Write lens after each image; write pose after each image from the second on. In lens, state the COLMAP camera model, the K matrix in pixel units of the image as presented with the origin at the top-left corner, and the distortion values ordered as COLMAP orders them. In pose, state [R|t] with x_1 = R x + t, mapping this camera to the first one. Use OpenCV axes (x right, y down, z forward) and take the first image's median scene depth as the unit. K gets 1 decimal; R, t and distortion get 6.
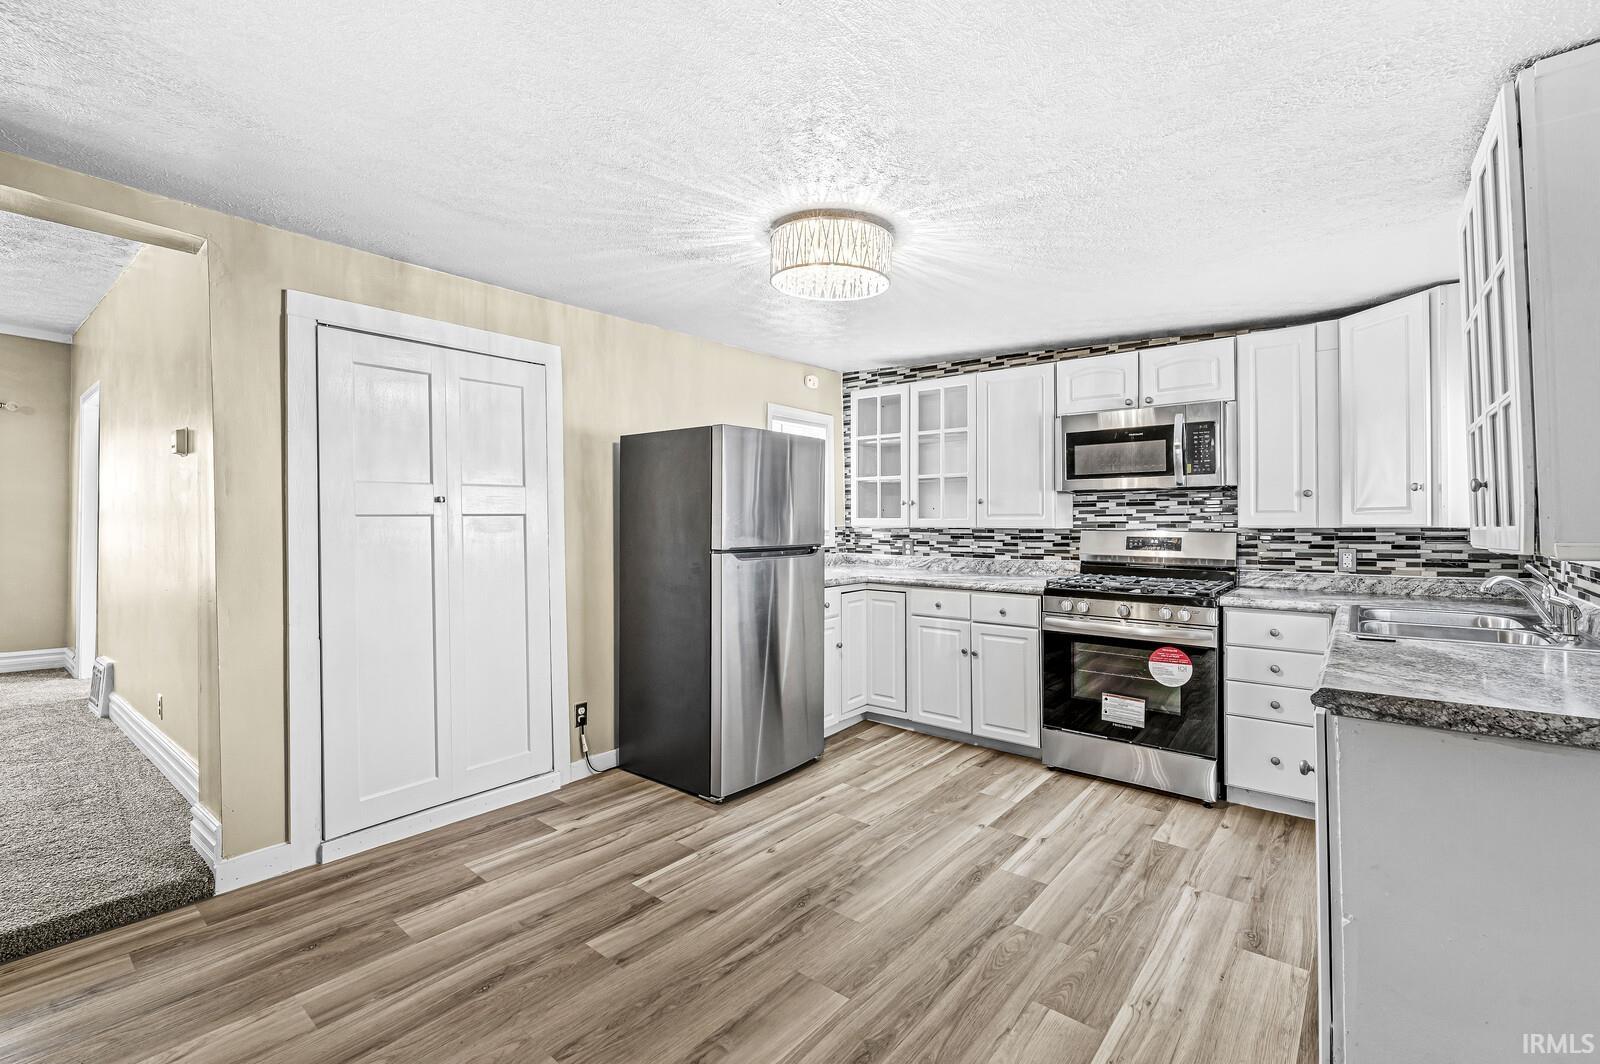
lens RADIAL K [[700.5, 0, 799.4], [0, 700.5, 520.8], [0, 0, 1]] dist [0.000595, 0.000035]
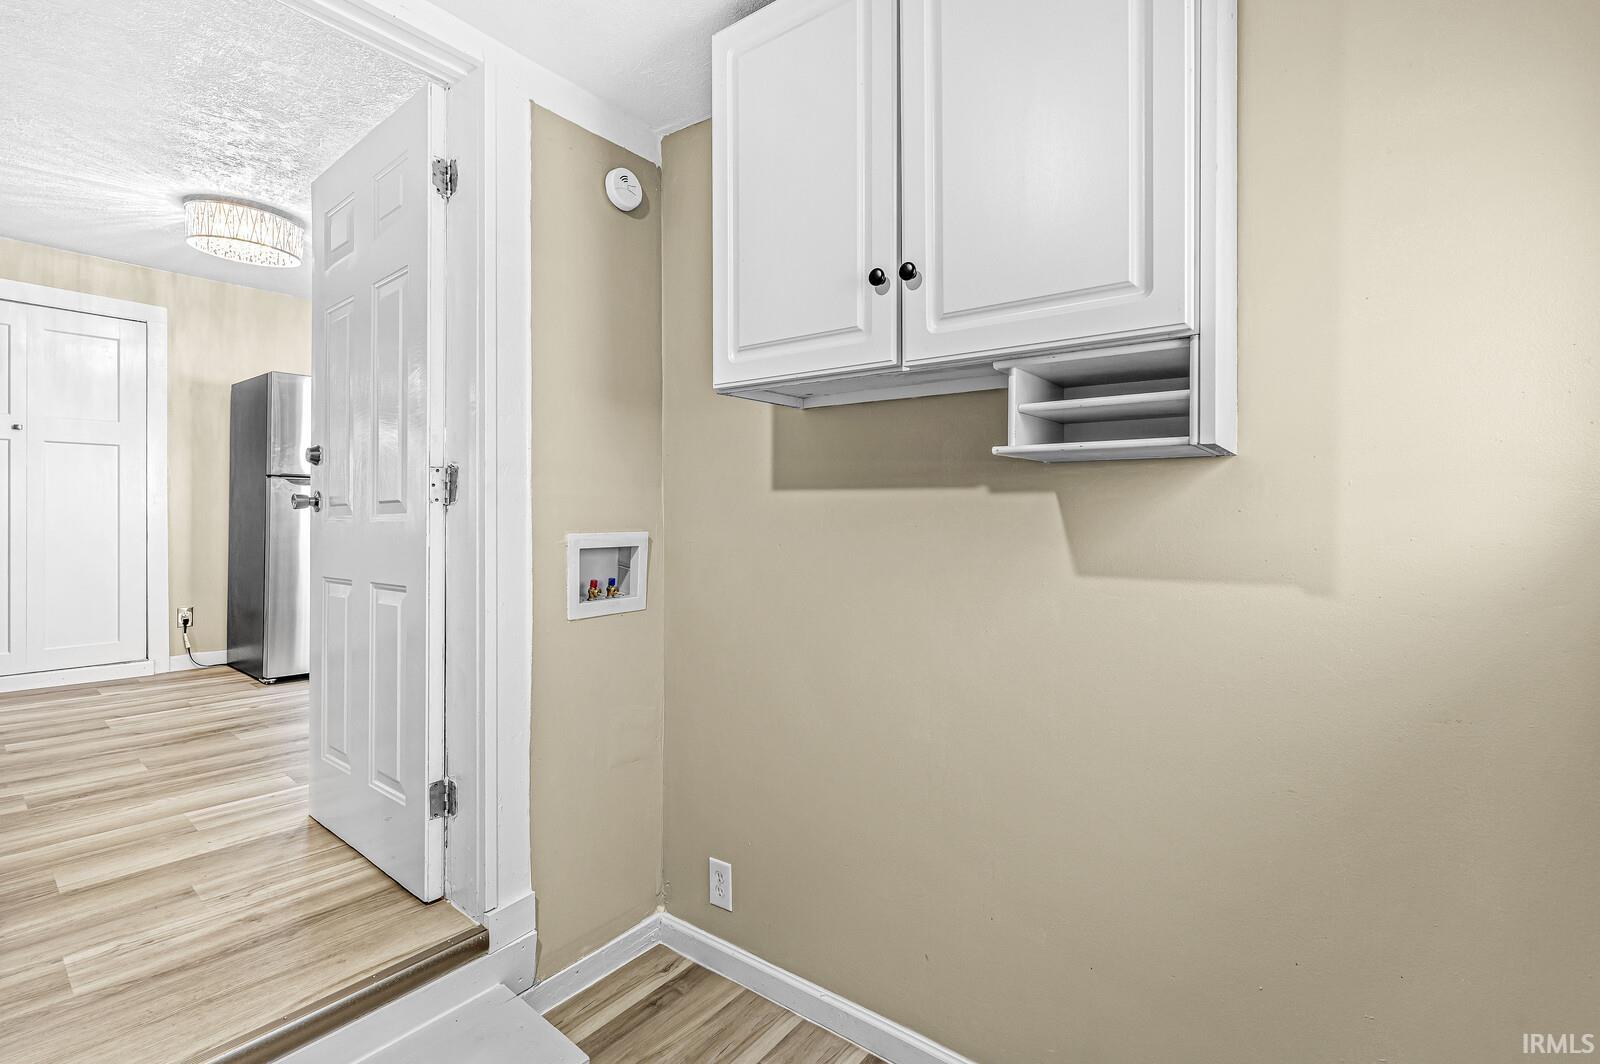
lens RADIAL K [[704.5, 0, 800.6], [0, 704.5, 528.0], [0, 0, 1]] dist [-0.000180, -0.000160]
pose [[0.999984, 0.001091, 0.005612, 0.726737], [-0.001156, 0.999932, 0.011618, 0.108252], [-0.005599, -0.011625, 0.999917, -0.200626]]
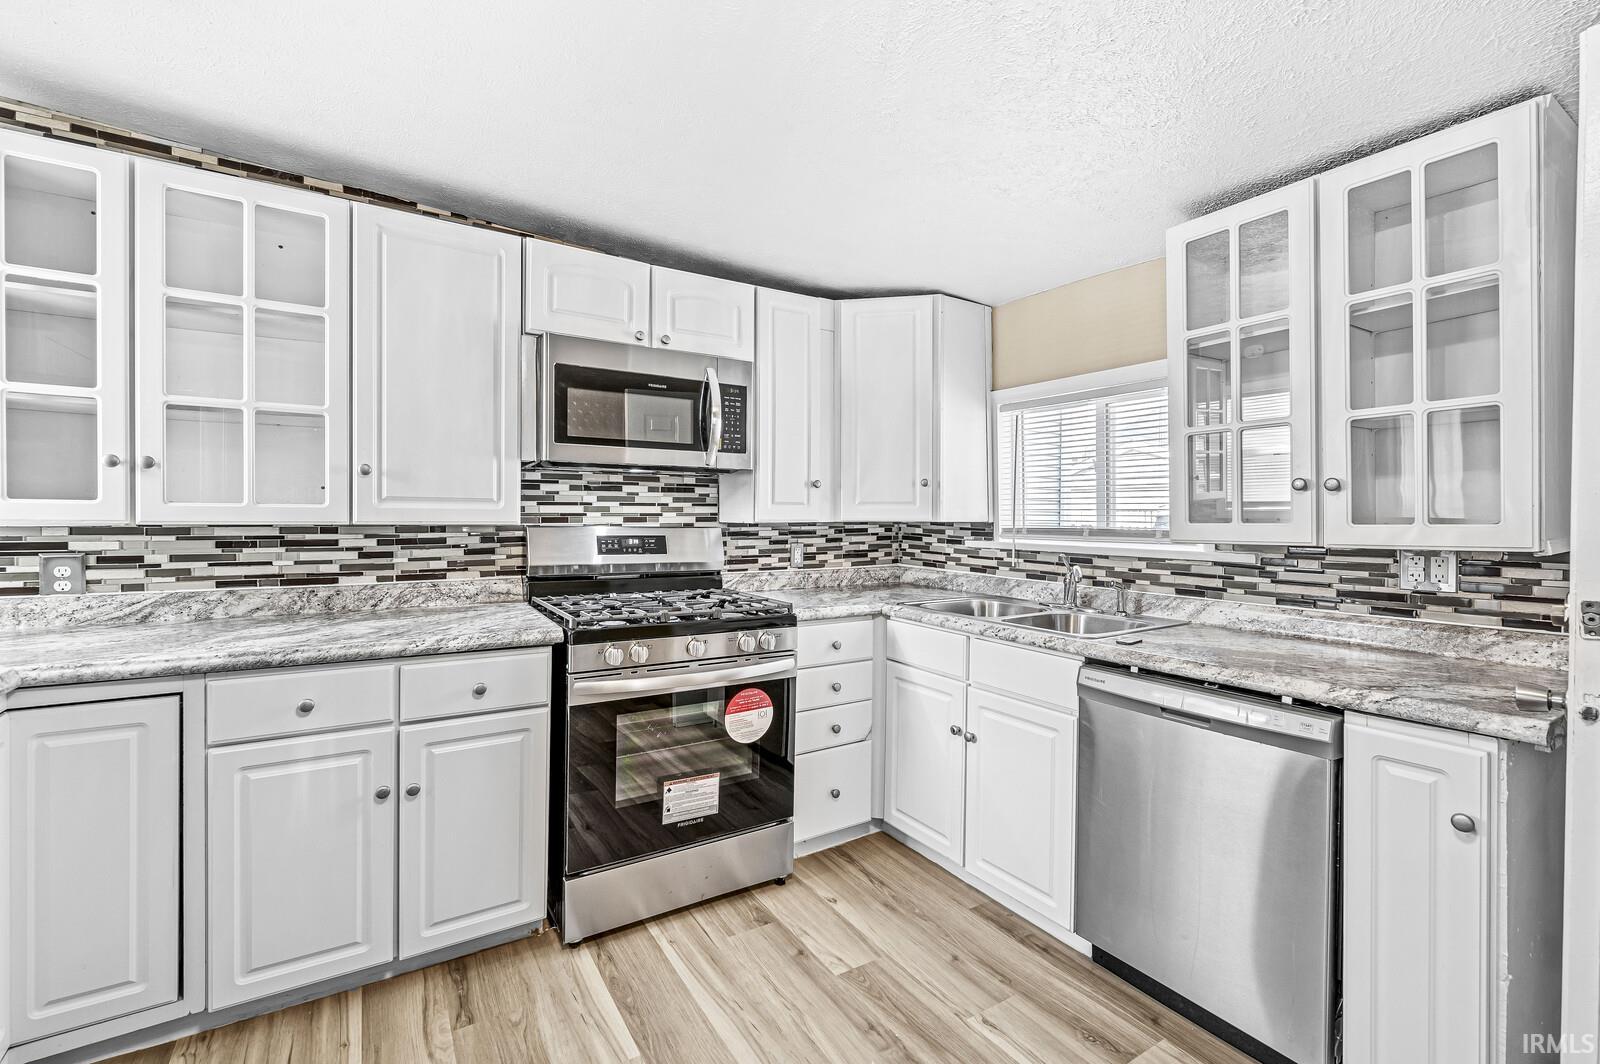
lens RADIAL K [[704.5, 0, 800.6], [0, 704.5, 528.0], [0, 0, 1]] dist [-0.000180, -0.000160]
pose [[0.313069, -0.014600, 0.949618, -0.133254], [-0.009261, 0.999787, 0.018425, 0.000845], [-0.949685, -0.014562, 0.312867, 0.683366]]
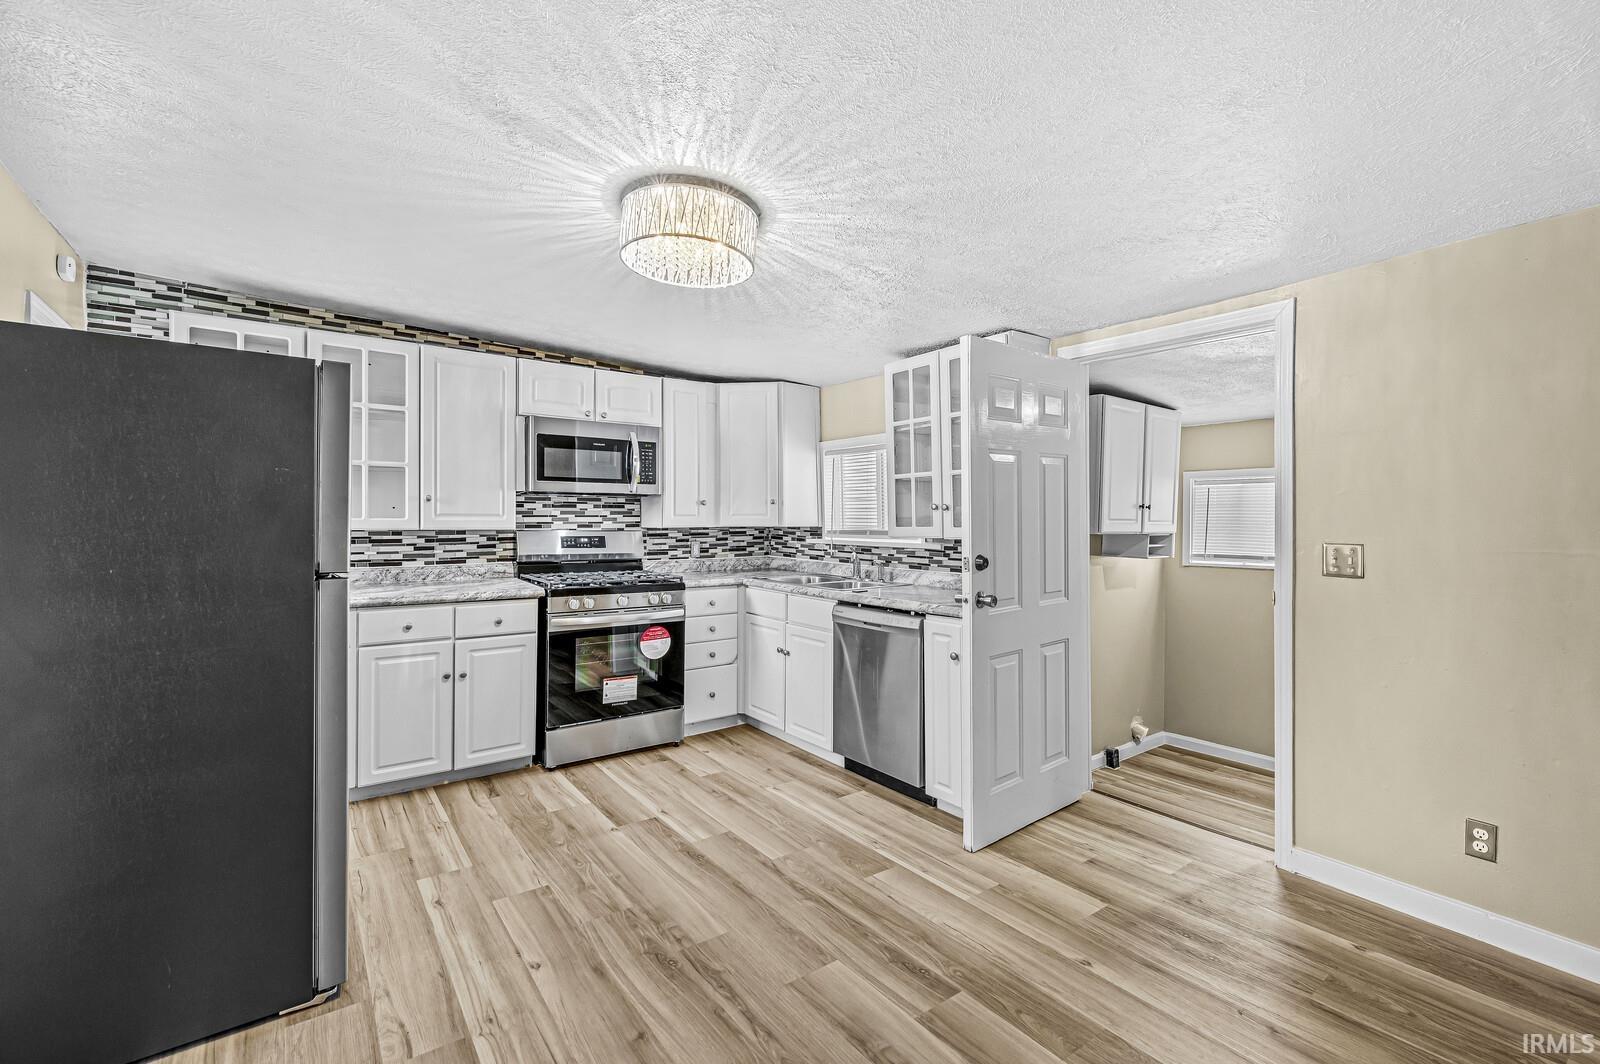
lens RADIAL K [[700.4, 0, 803.4], [0, 700.4, 530.2], [0, 0, 1]] dist [-0.001112, 0.000075]
pose [[0.237655, -0.012894, 0.971264, -0.551857], [-0.005806, 0.999875, 0.014695, -0.005347], [-0.971332, -0.009132, 0.237550, 0.438052]]
